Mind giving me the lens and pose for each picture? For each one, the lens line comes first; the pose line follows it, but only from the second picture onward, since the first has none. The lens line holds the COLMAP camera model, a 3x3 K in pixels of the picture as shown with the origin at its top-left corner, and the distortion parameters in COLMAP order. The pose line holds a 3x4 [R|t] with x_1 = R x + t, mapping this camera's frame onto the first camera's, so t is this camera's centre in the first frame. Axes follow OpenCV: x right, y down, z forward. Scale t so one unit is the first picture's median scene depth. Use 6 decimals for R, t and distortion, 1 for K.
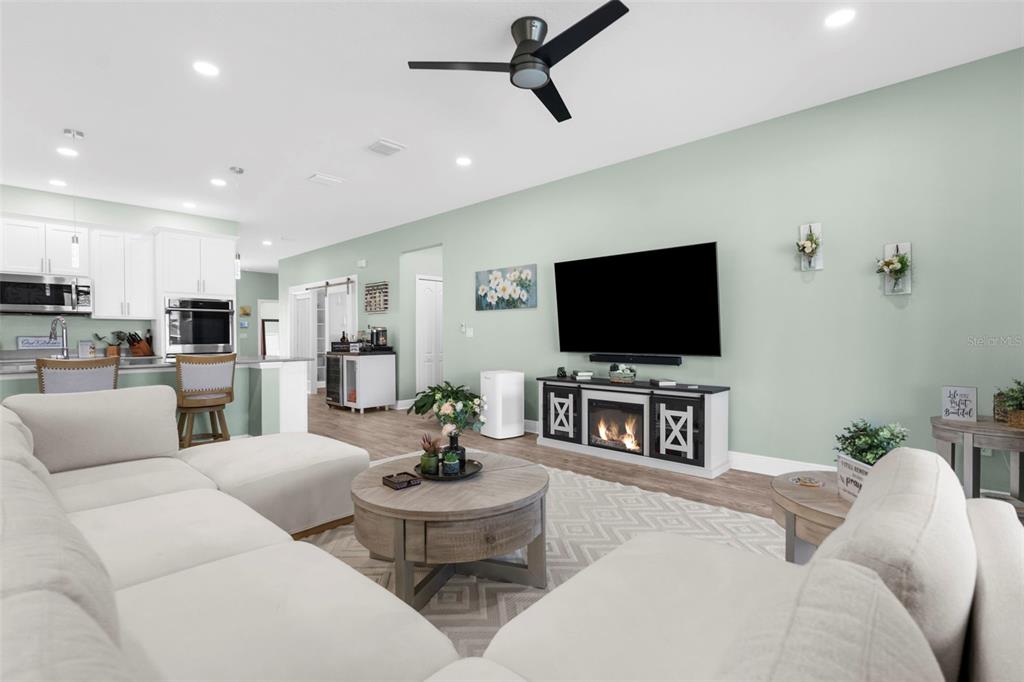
lens RADIAL K [[474.2, 0, 507.4], [0, 474.2, 334.7], [0, 0, 1]] dist [-0.001035, -0.000165]
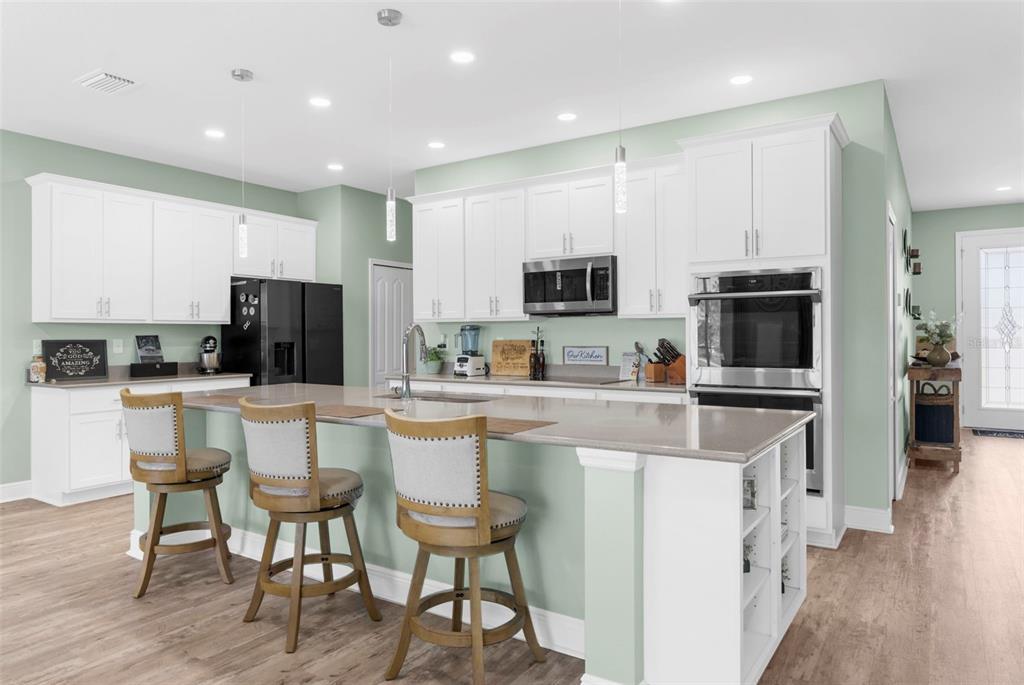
lens RADIAL K [[657.7, 0, 510.5], [0, 657.7, 331.3], [0, 0, 1]] dist [0.001603, 0.000302]
pose [[0.175163, 0.000974, -0.984539, -0.057159], [0.008145, 0.999964, 0.002438, -0.022718], [0.984506, -0.008446, 0.175149, 0.753931]]
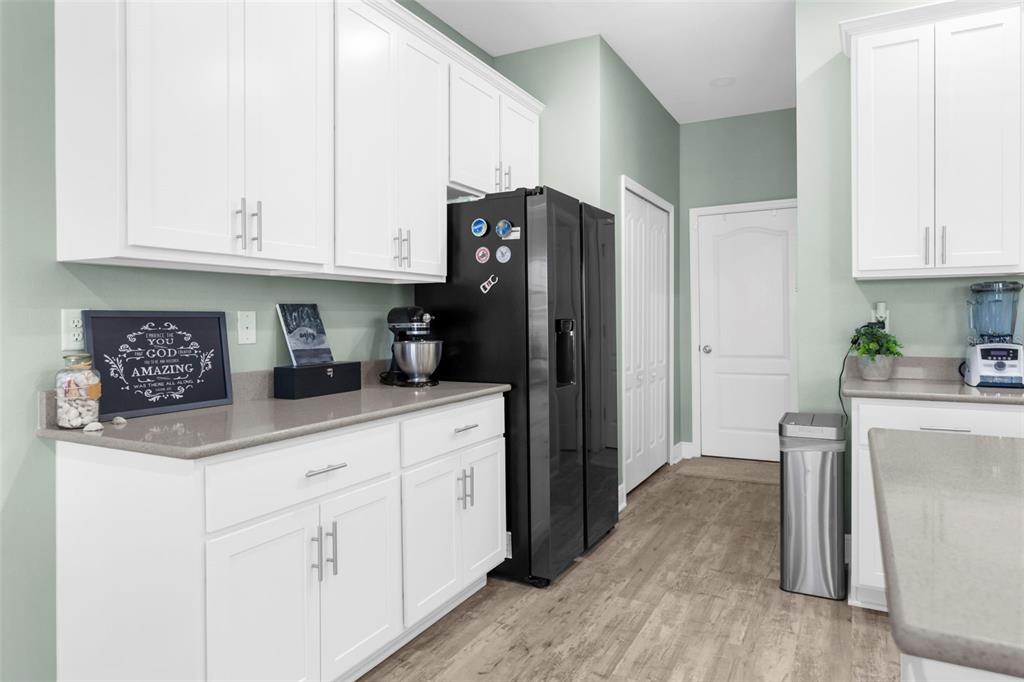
lens RADIAL K [[644.4, 0, 511.2], [0, 644.4, 320.4], [0, 0, 1]] dist [-0.000576, 0.000710]
pose [[0.269802, 0.008153, -0.962881, -0.746195], [0.008986, 0.999899, 0.010984, -0.009070], [0.962874, -0.011616, 0.269702, 0.365896]]
